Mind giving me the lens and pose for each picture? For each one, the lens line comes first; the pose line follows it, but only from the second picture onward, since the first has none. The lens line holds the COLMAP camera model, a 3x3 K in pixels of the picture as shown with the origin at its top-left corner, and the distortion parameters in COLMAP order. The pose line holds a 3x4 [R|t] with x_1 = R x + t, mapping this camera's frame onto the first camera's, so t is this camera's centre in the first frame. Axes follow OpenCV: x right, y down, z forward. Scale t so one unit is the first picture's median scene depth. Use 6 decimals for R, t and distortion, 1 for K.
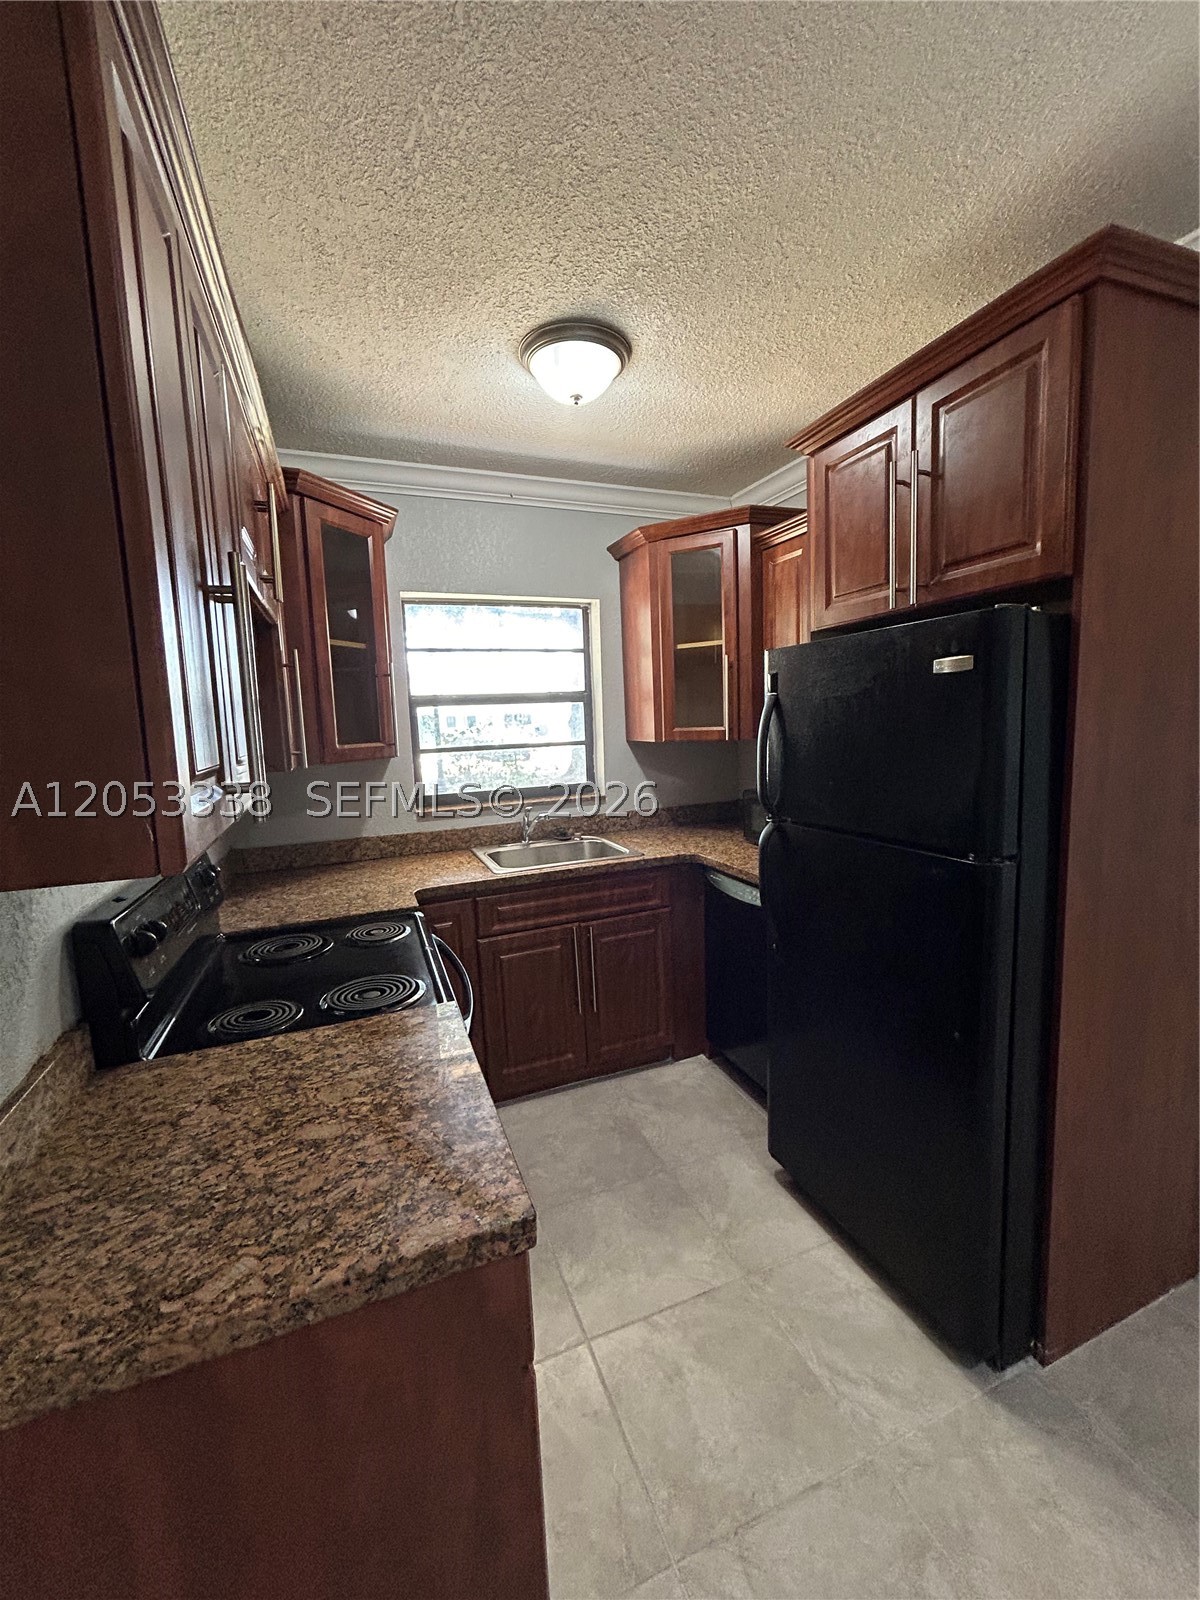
lens RADIAL K [[640.7, 0, 598.1], [0, 640.7, 795.1], [0, 0, 1]] dist [-0.000312, 0.000187]
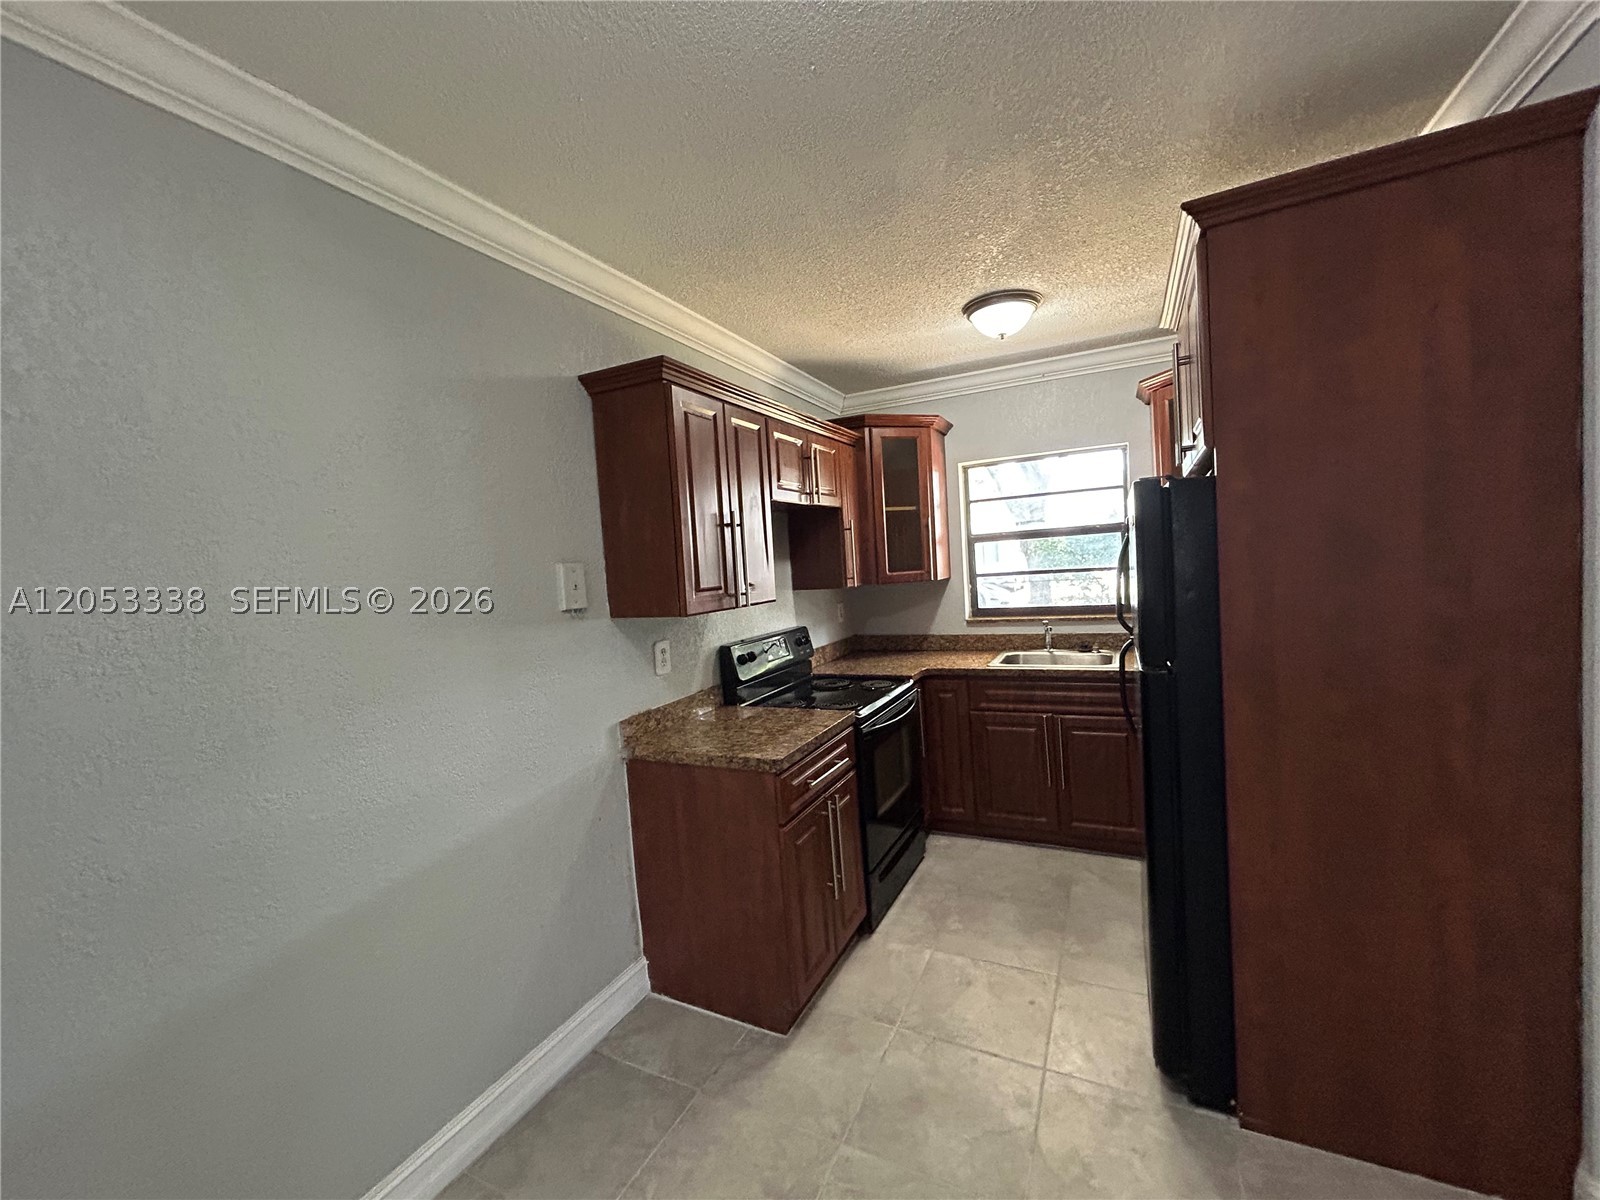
lens RADIAL K [[640.7, 0, 797.5], [0, 640.7, 596.7], [0, 0, 1]] dist [-0.000312, 0.000187]
pose [[0.669199, 0.034174, -0.742297, 0.638678], [-0.049172, 0.998789, 0.001653, -0.008520], [0.741455, 0.035394, 0.670069, -0.247729]]
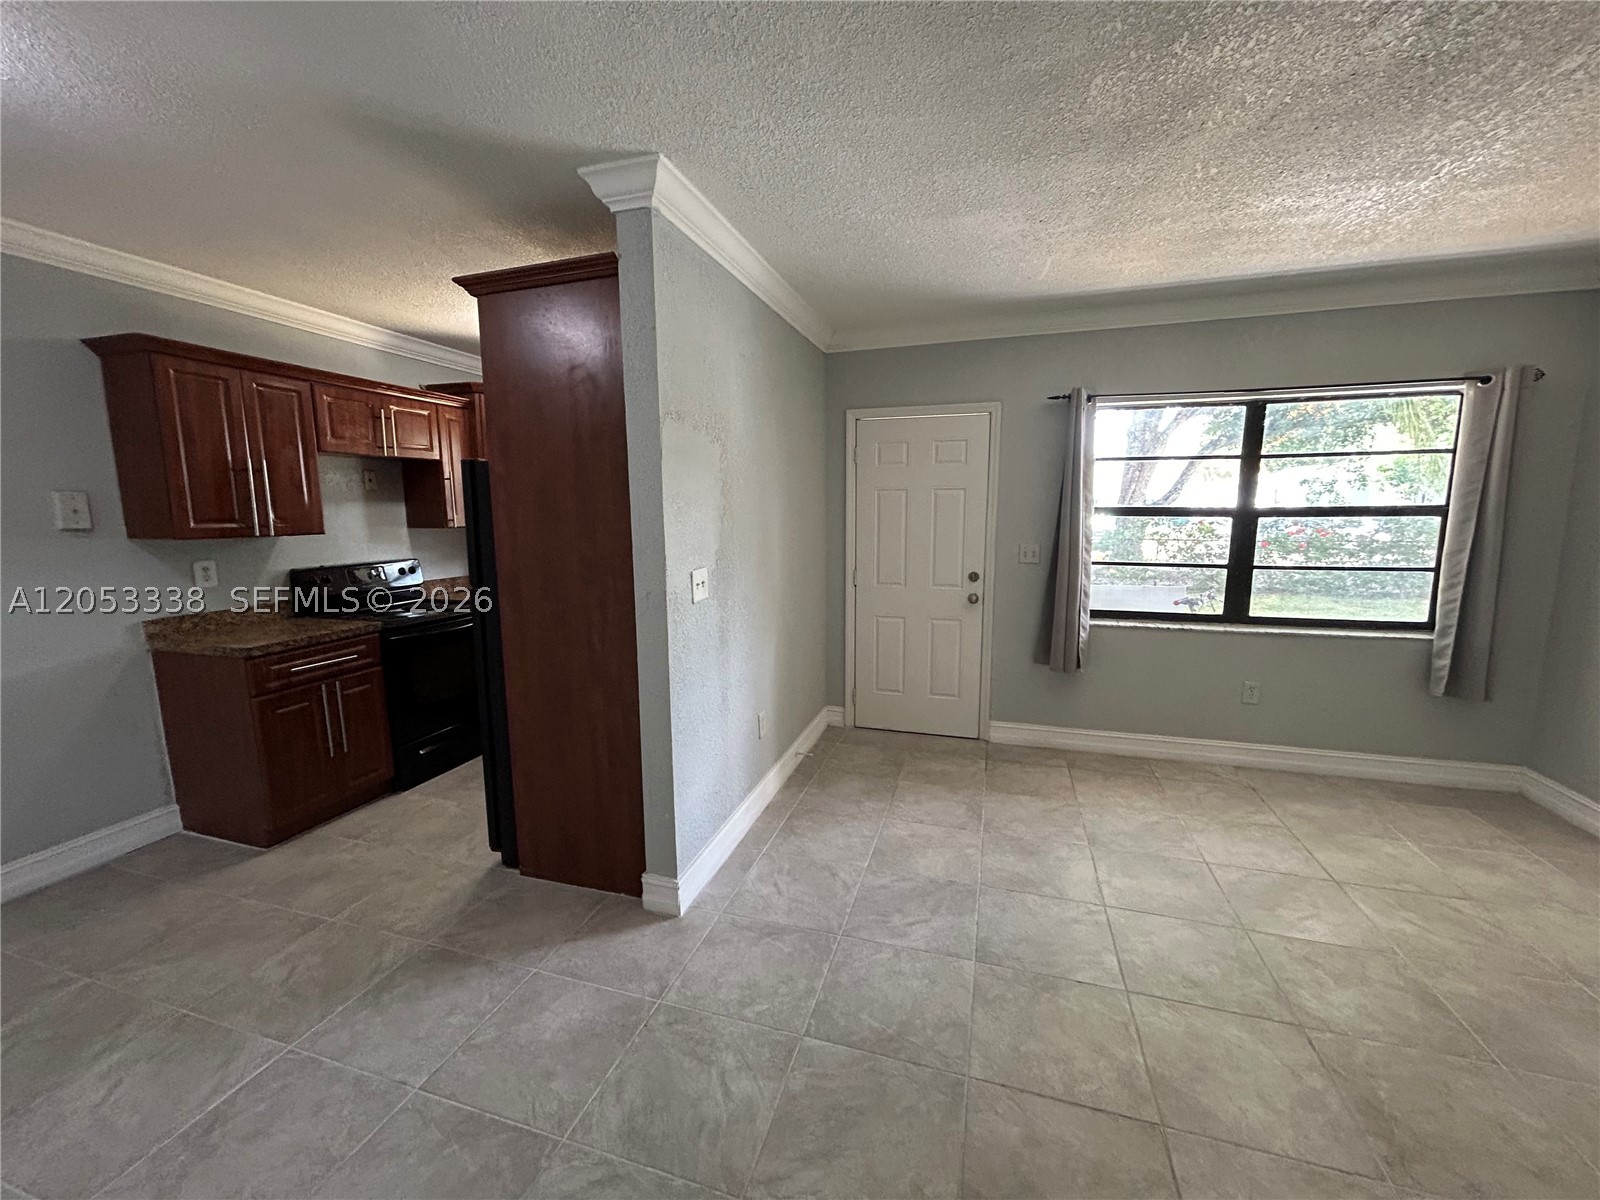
lens RADIAL K [[640.7, 0, 797.5], [0, 640.7, 596.7], [0, 0, 1]] dist [-0.000312, 0.000187]
pose [[0.779547, 0.116893, -0.615339, 1.503684], [-0.095157, 0.993130, 0.068109, -0.056204], [0.619073, 0.005460, 0.785315, 0.031992]]
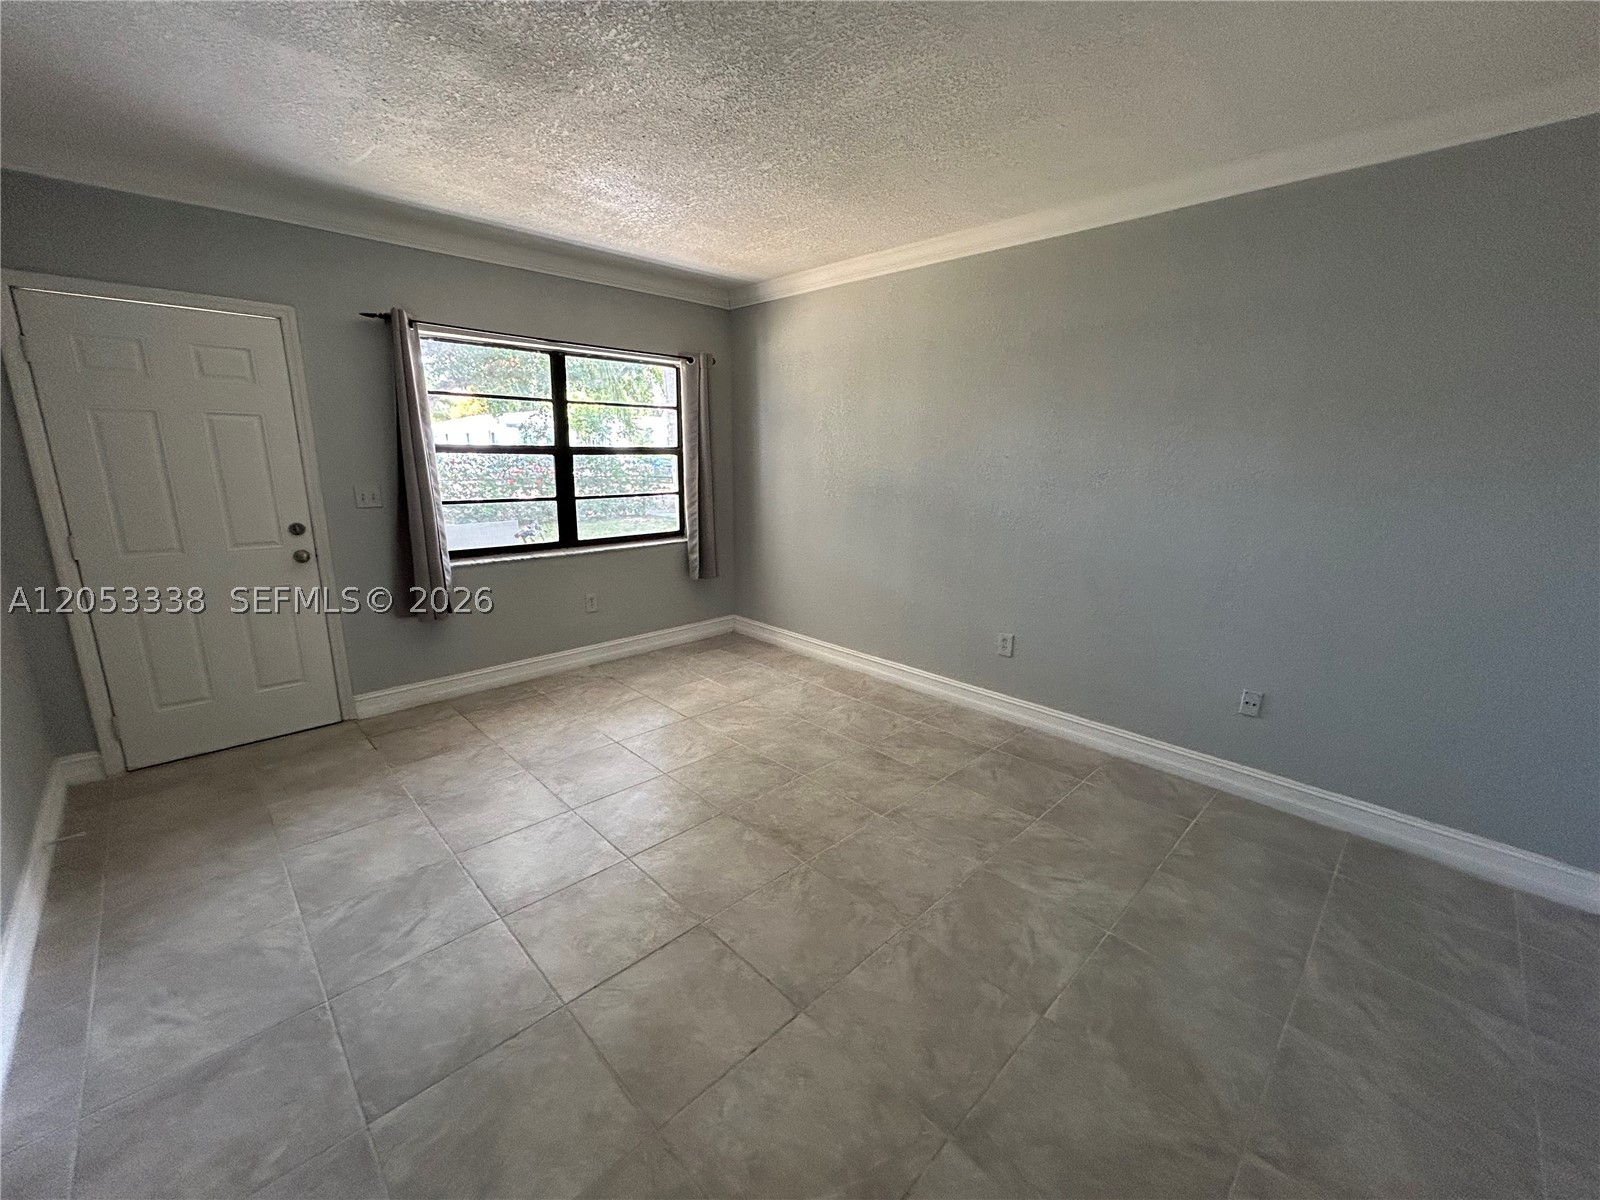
lens RADIAL K [[640.7, 0, 797.5], [0, 640.7, 596.7], [0, 0, 1]] dist [-0.000312, 0.000187]
pose [[0.919758, -0.040668, 0.390374, 1.244564], [0.000810, 0.994812, 0.101728, -0.031014], [-0.392486, -0.093248, 0.915019, -0.017802]]
